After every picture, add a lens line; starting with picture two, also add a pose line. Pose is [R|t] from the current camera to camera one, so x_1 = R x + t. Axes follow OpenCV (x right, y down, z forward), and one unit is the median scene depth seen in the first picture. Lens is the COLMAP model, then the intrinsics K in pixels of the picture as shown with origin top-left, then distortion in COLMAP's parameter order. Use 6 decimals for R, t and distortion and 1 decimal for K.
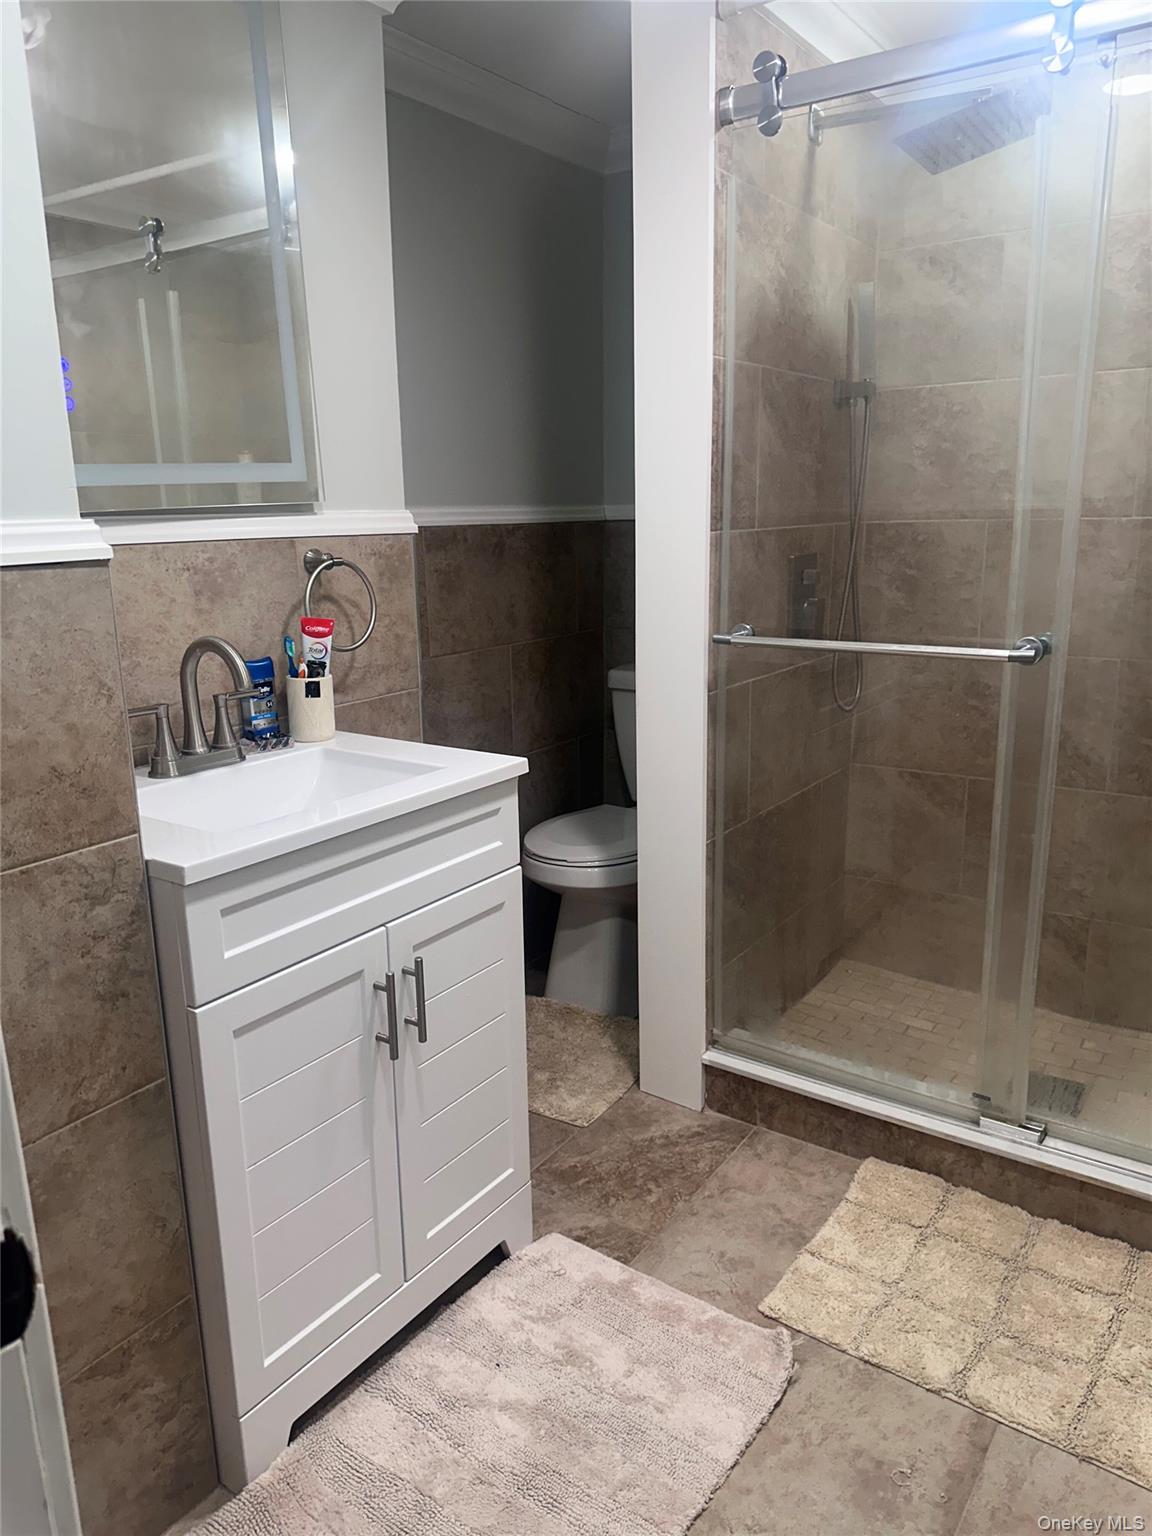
lens RADIAL K [[1075.5, 0, 571.9], [0, 1075.5, 769.2], [0, 0, 1]] dist [0.071383, -0.144640]
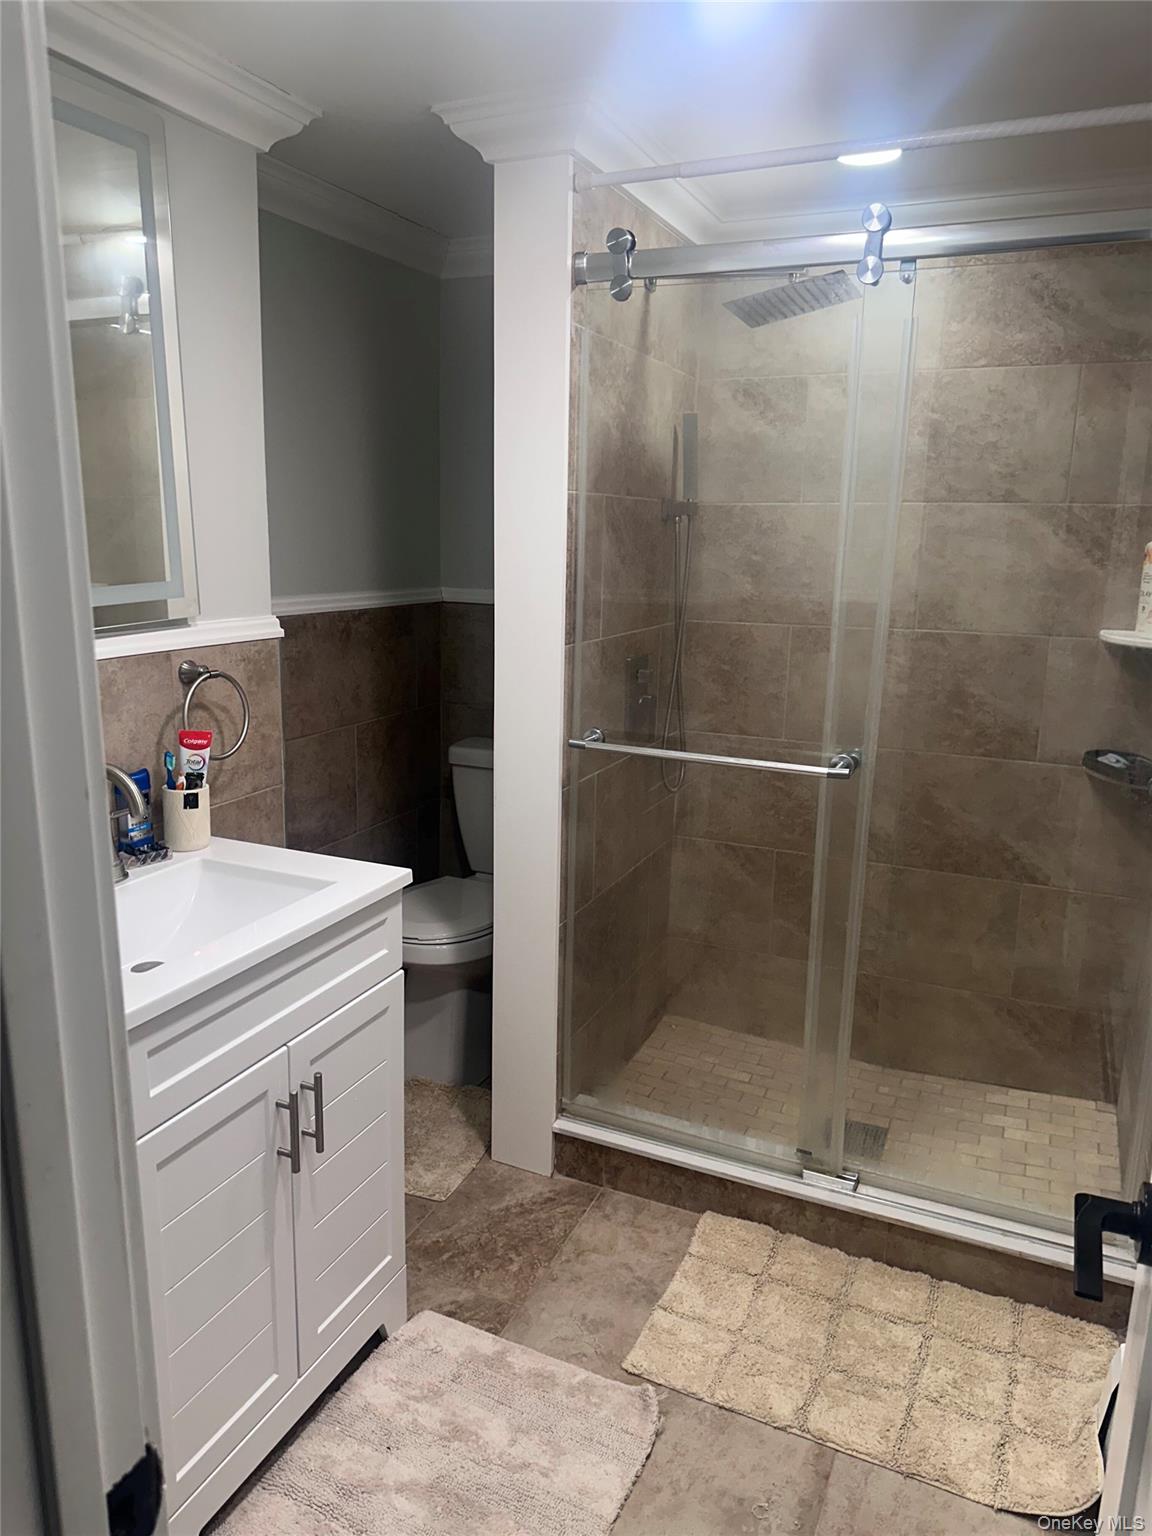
lens RADIAL K [[1076.2, 0, 576.0], [0, 1076.2, 768.0], [0, 0, 1]] dist [0.081694, -0.136916]
pose [[0.979797, -0.000828, 0.199991, -0.084646], [0.004811, 0.999800, -0.019432, -0.079729], [-0.199935, 0.020002, 0.979605, -0.076442]]
